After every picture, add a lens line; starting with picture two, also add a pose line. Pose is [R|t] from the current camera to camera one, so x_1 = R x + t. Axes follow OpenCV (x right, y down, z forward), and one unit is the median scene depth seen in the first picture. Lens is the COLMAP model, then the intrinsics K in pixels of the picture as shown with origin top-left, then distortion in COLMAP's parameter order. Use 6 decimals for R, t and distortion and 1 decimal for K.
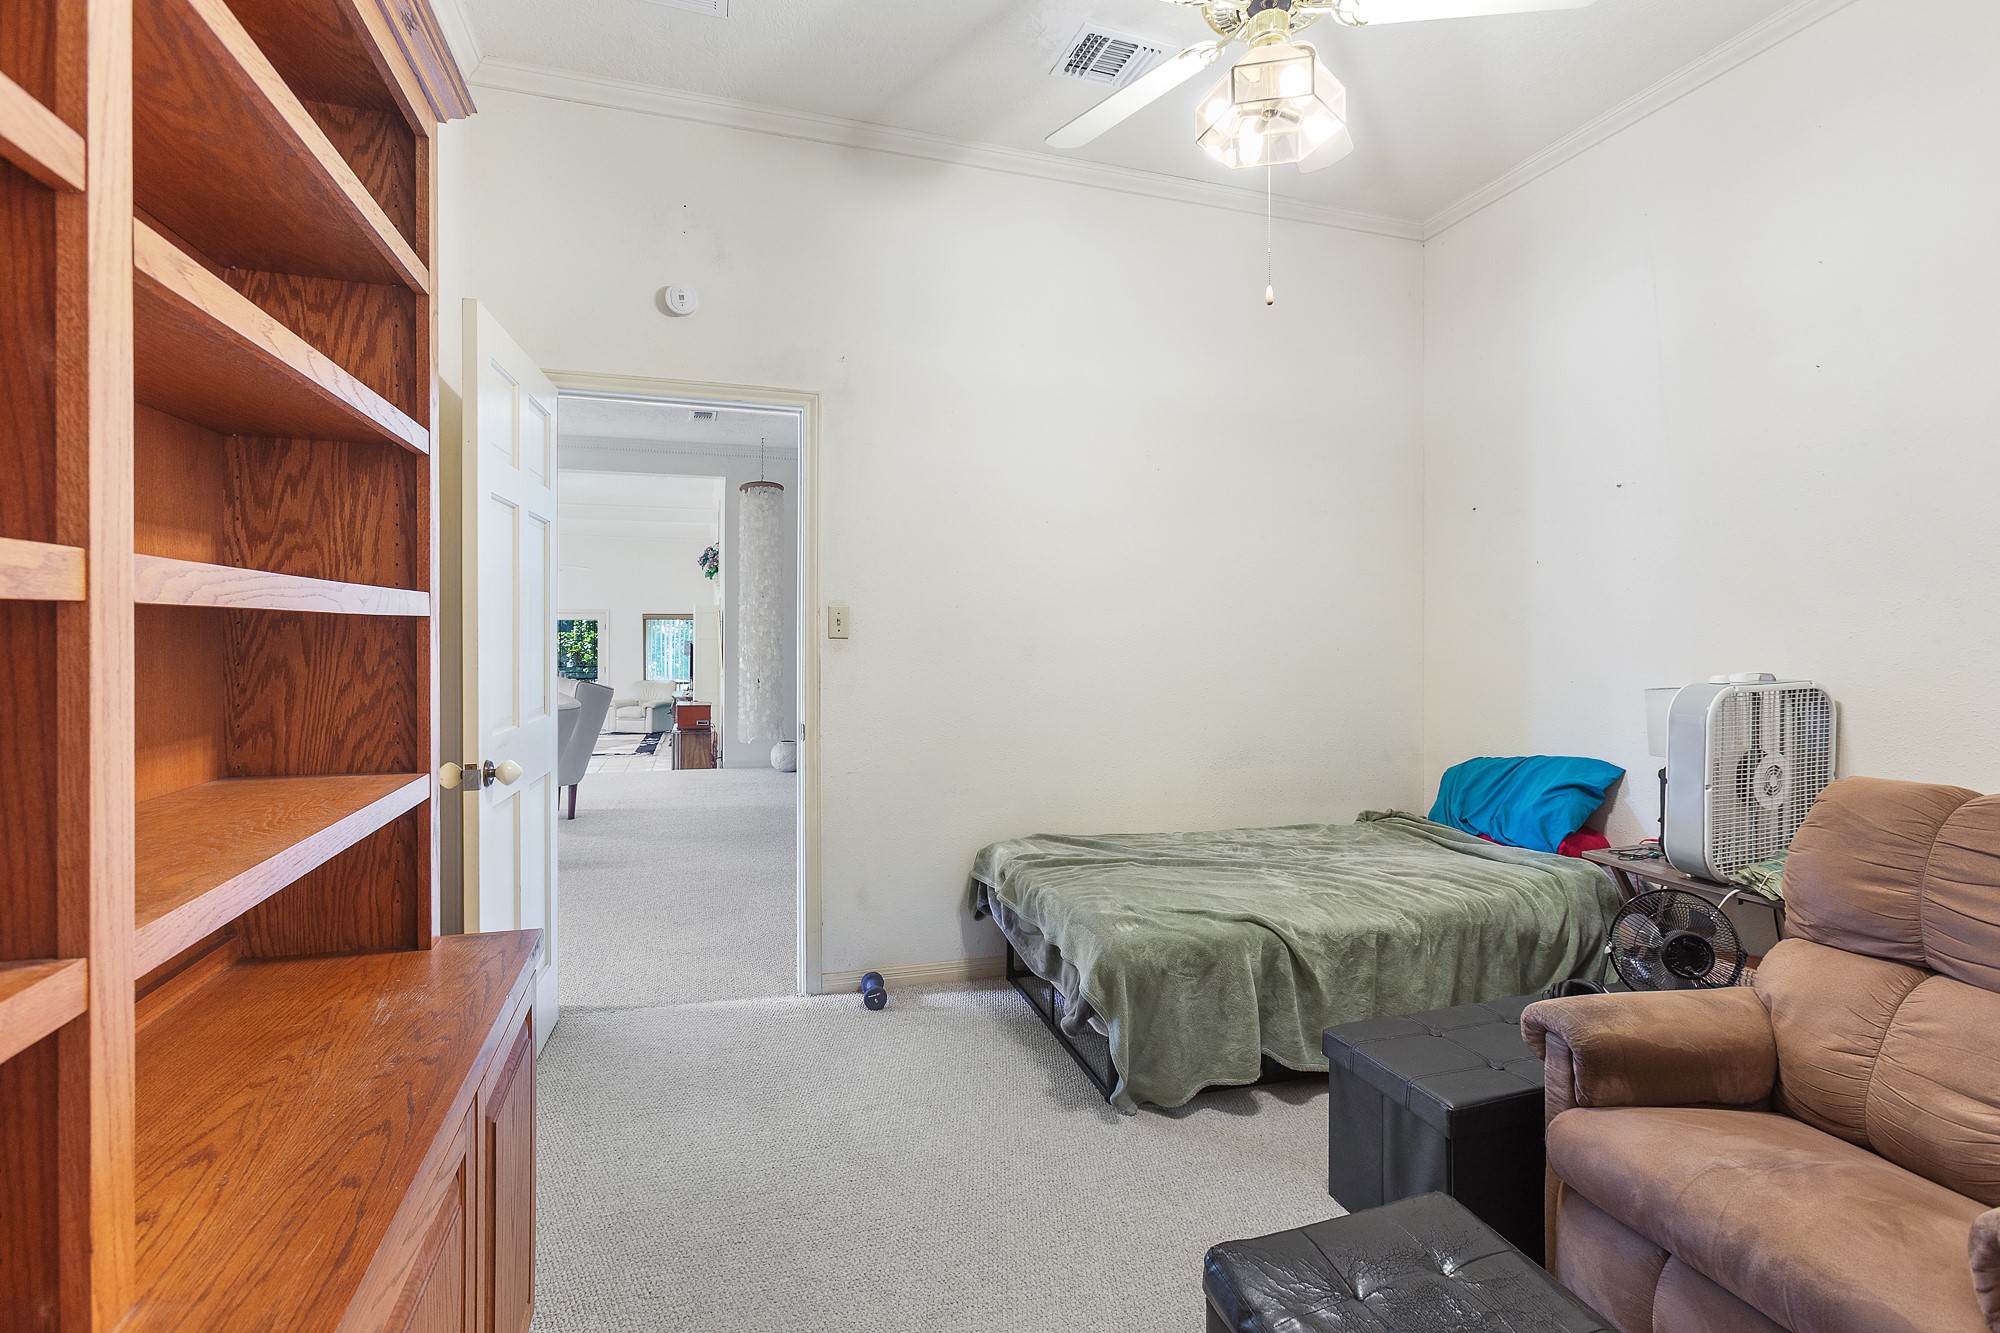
lens RADIAL K [[927.4, 0, 993.7], [0, 927.4, 655.6], [0, 0, 1]] dist [-0.002877, -0.000169]
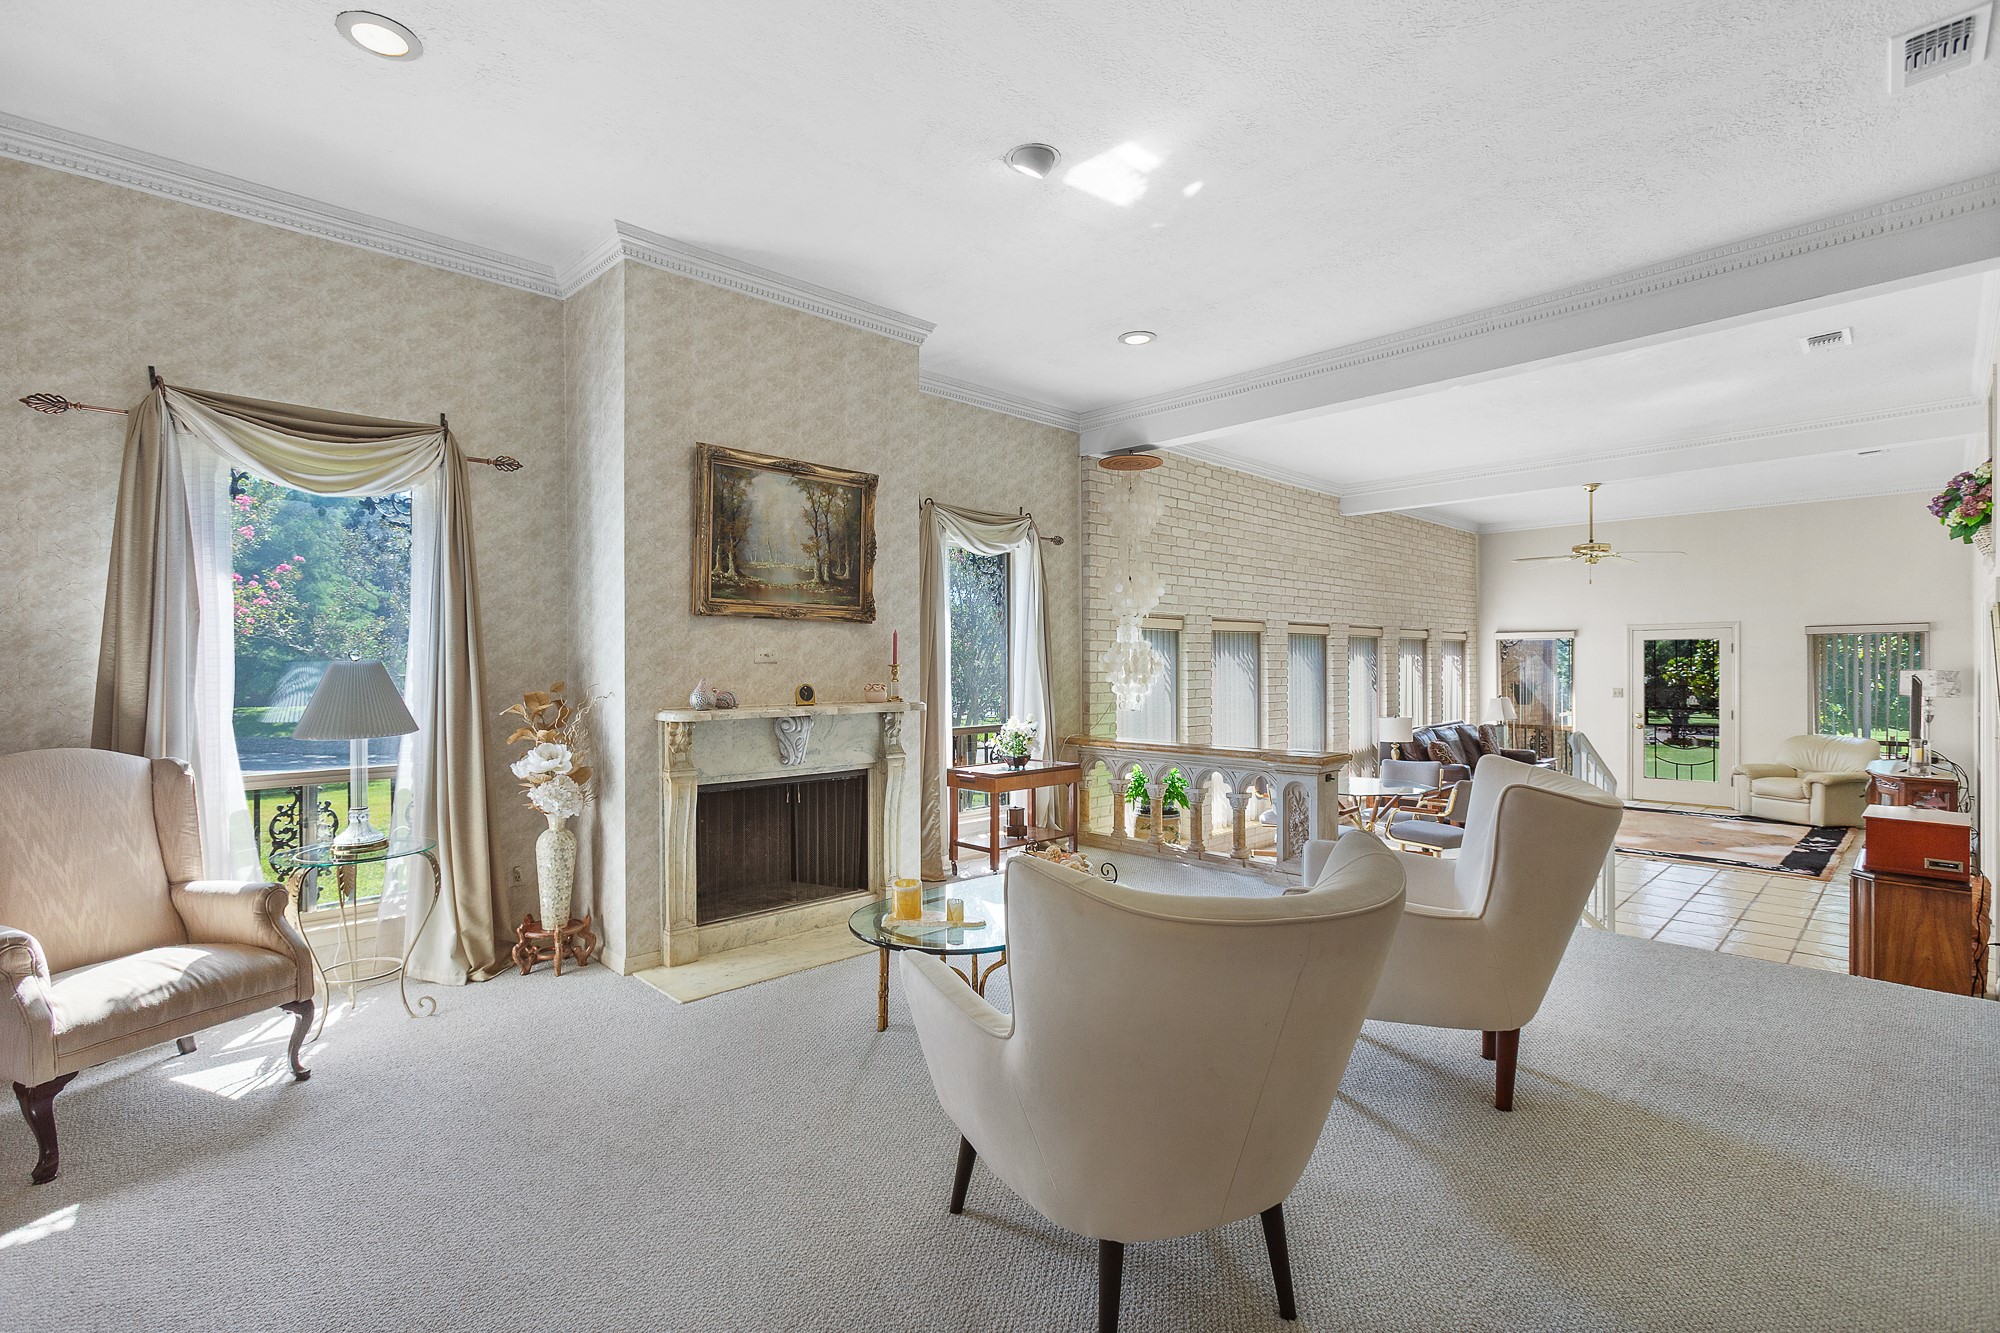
lens RADIAL K [[917.8, 0, 953.3], [0, 917.8, 660.0], [0, 0, 1]] dist [-0.000437, 0.000731]
pose [[0.428332, -0.007640, -0.903589, -0.080937], [-0.014145, 0.999785, -0.015159, -0.007518], [0.903511, 0.019274, 0.428132, 0.260162]]
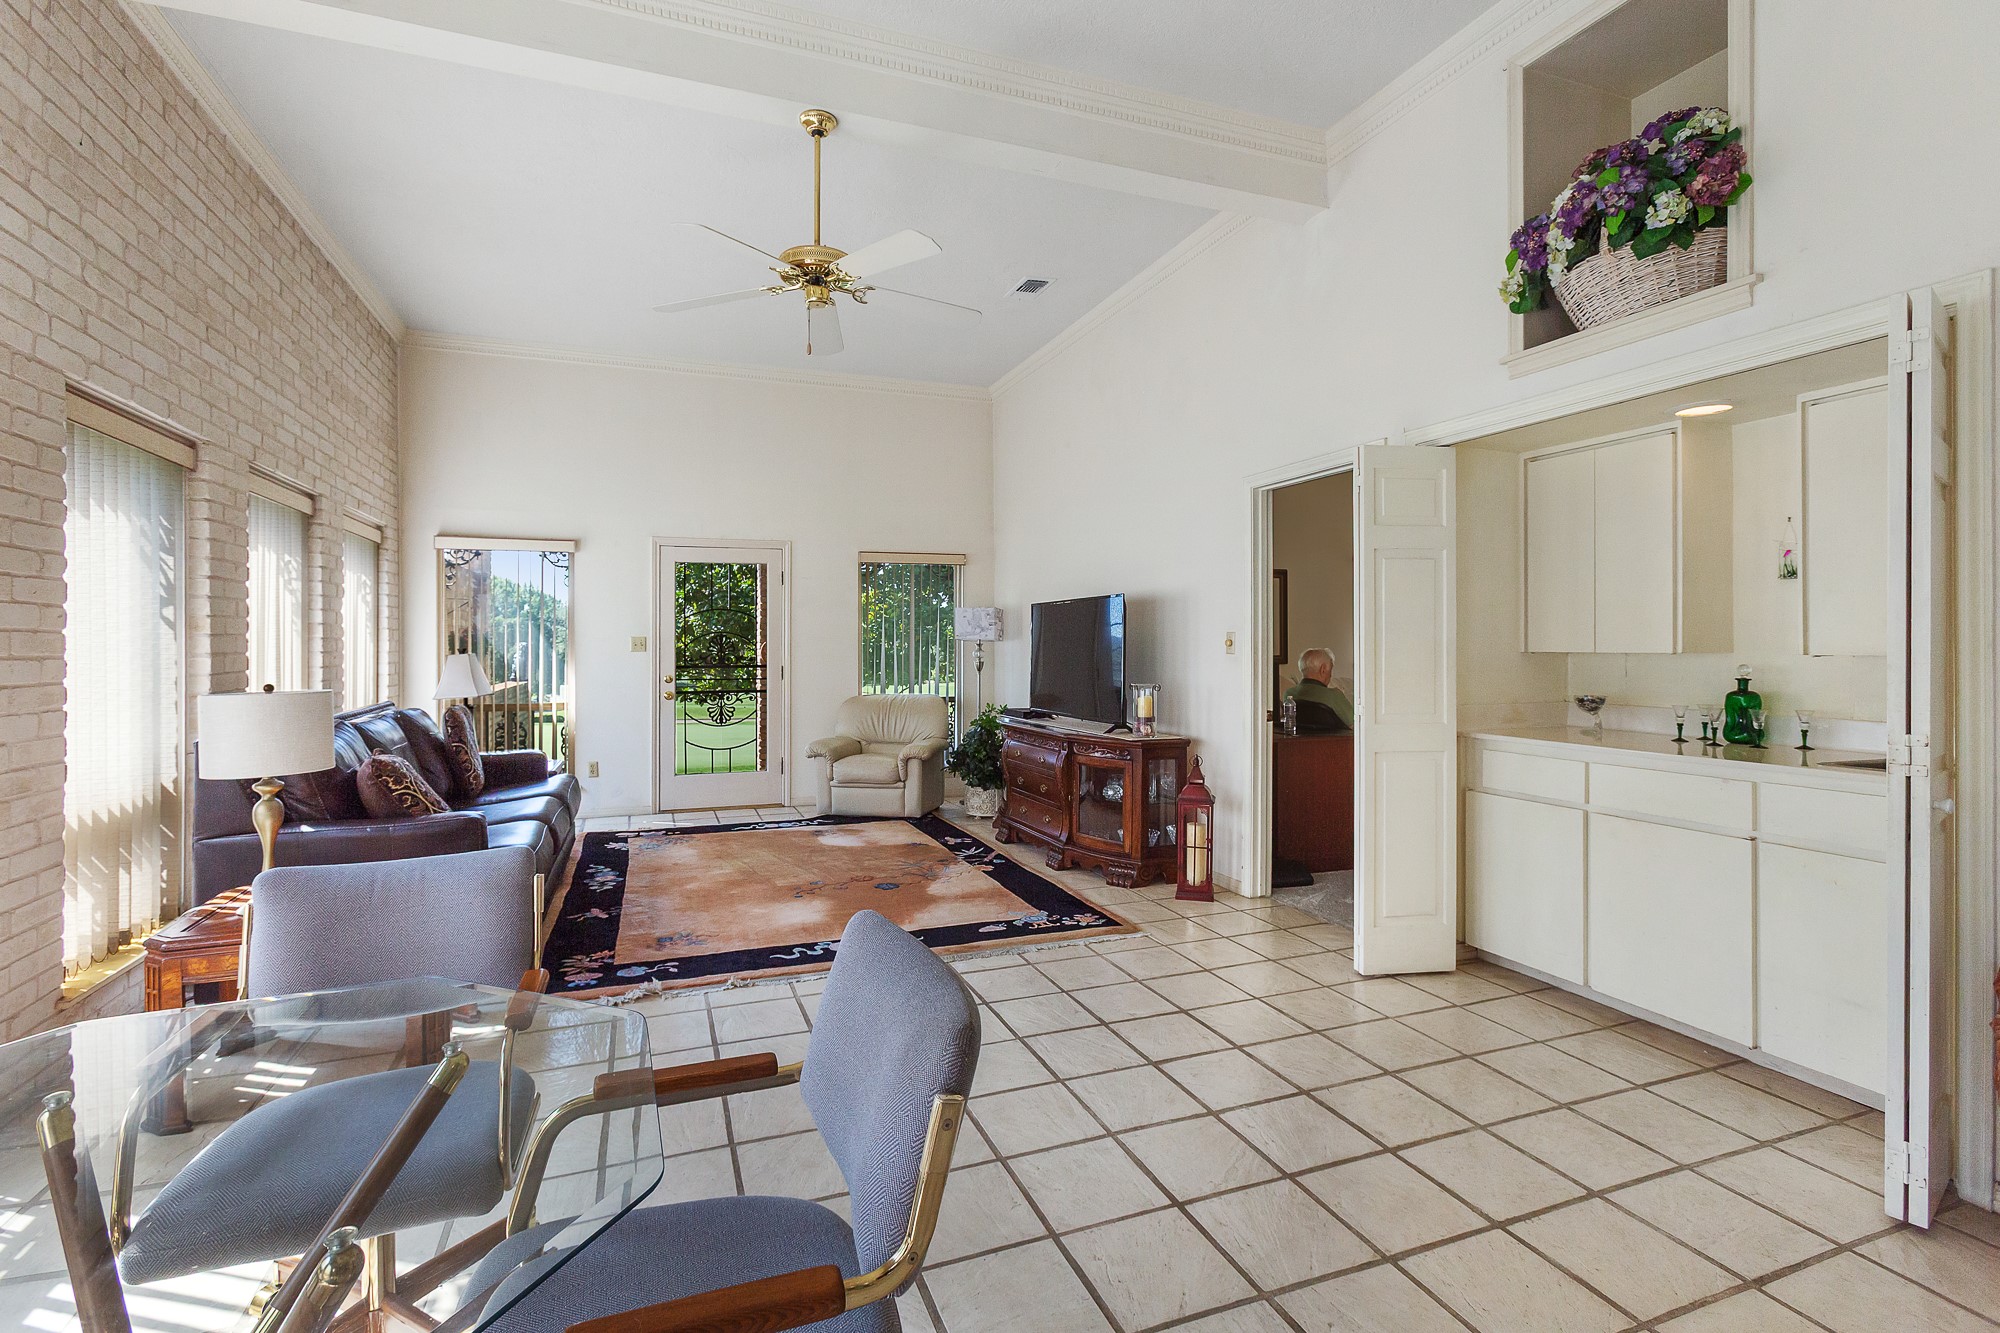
lens RADIAL K [[910.0, 0, 997.7], [0, 910.0, 642.9], [0, 0, 1]] dist [-0.002259, 0.000032]
pose [[0.998092, -0.002463, 0.061702, -0.392907], [0.004220, 0.999589, -0.028355, 0.014922], [-0.061607, 0.028561, 0.997692, 0.622058]]
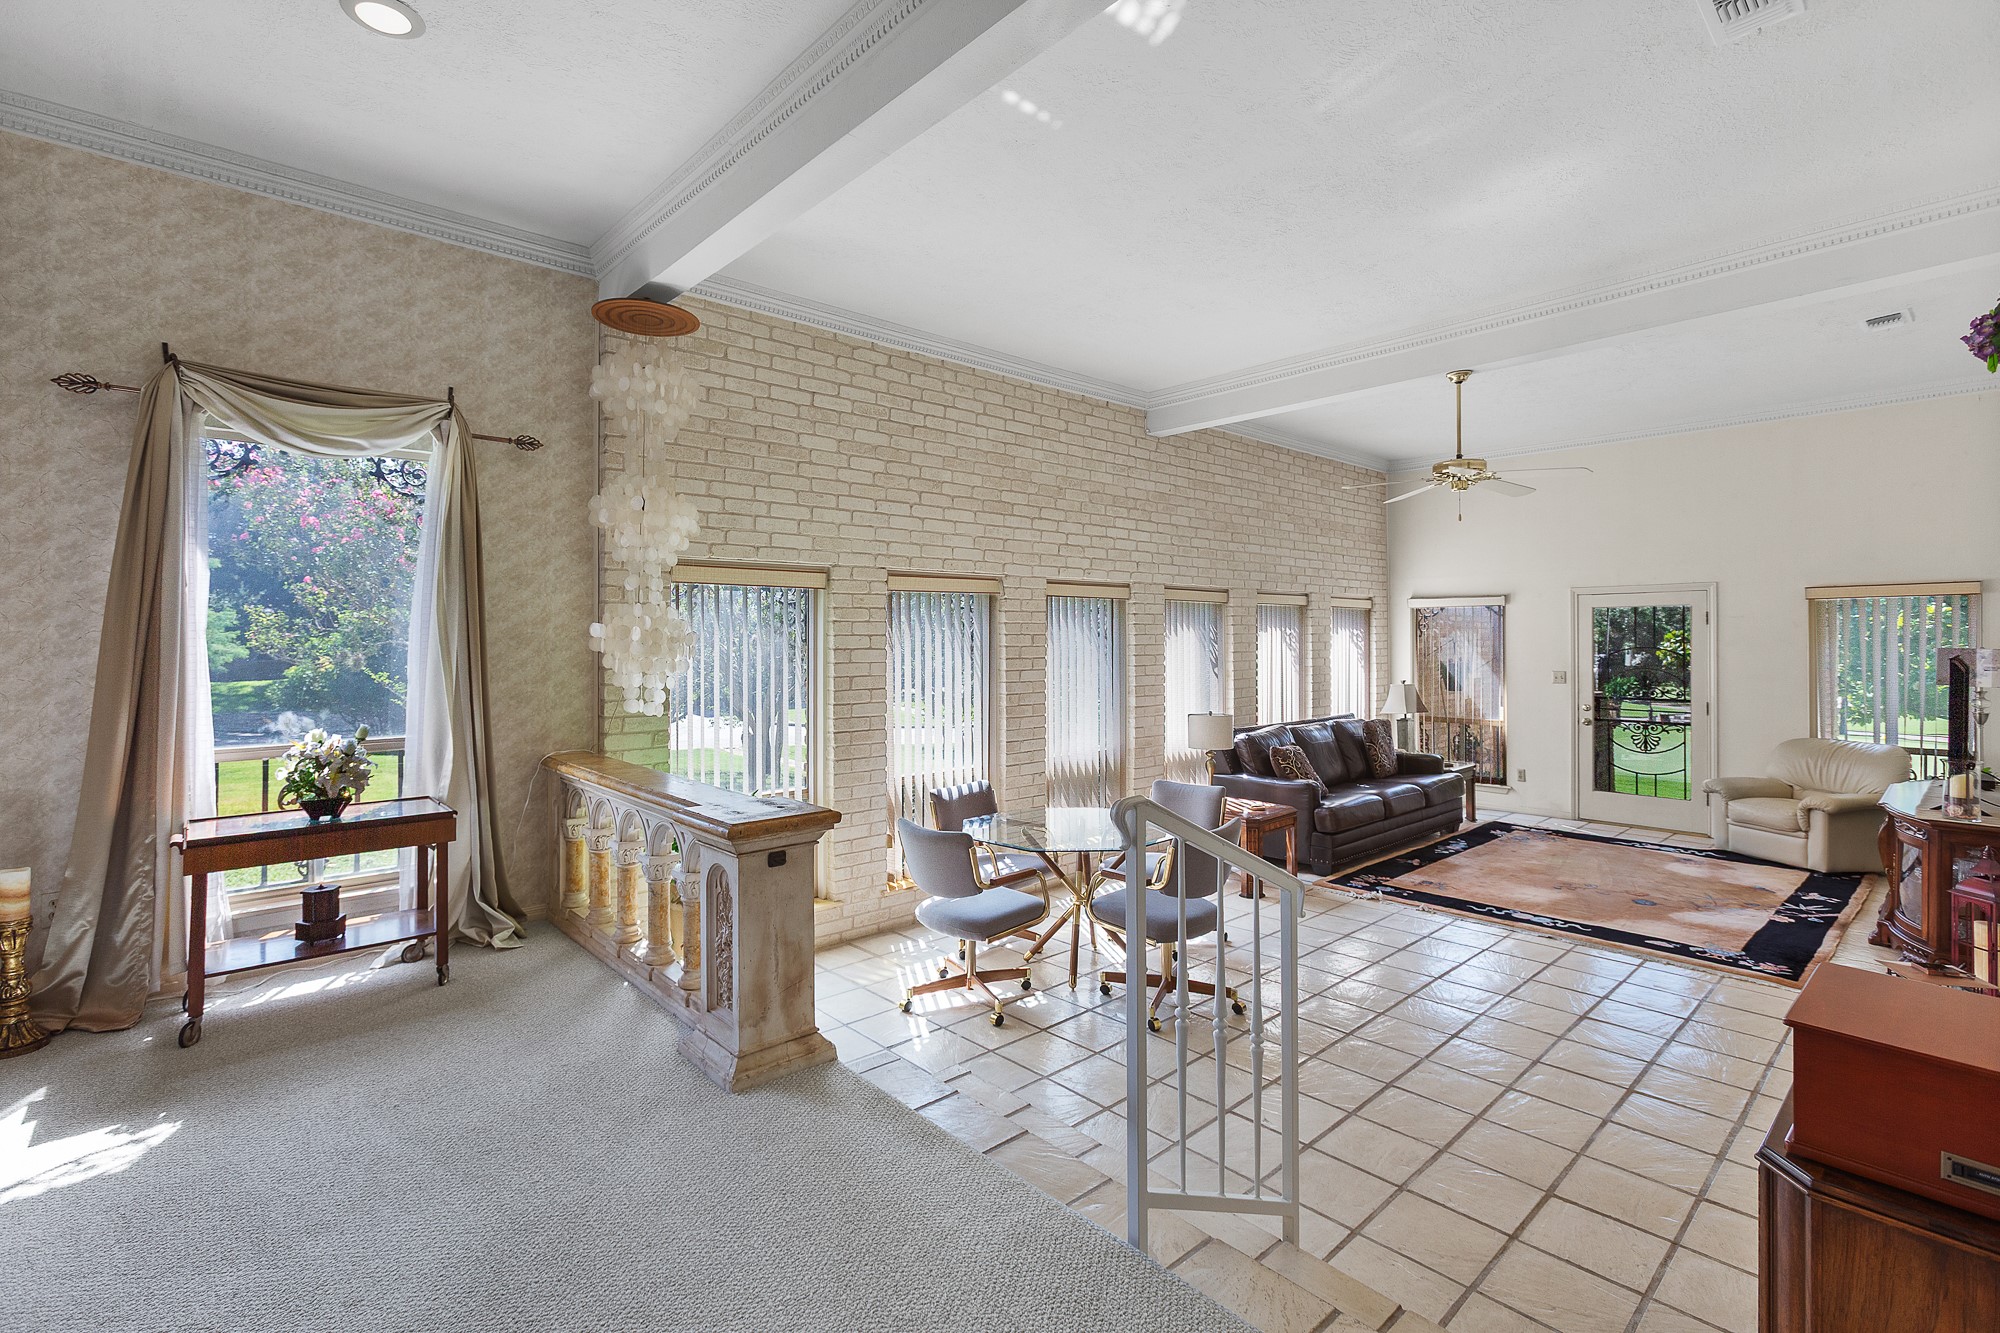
lens RADIAL K [[916.2, 0, 948.0], [0, 916.2, 626.8], [0, 0, 1]] dist [-0.004276, 0.000098]
pose [[0.394499, -0.012493, -0.918811, -0.160397], [-0.016415, 0.999652, -0.020640, -0.013461], [0.918750, 0.023224, 0.394157, 0.517448]]
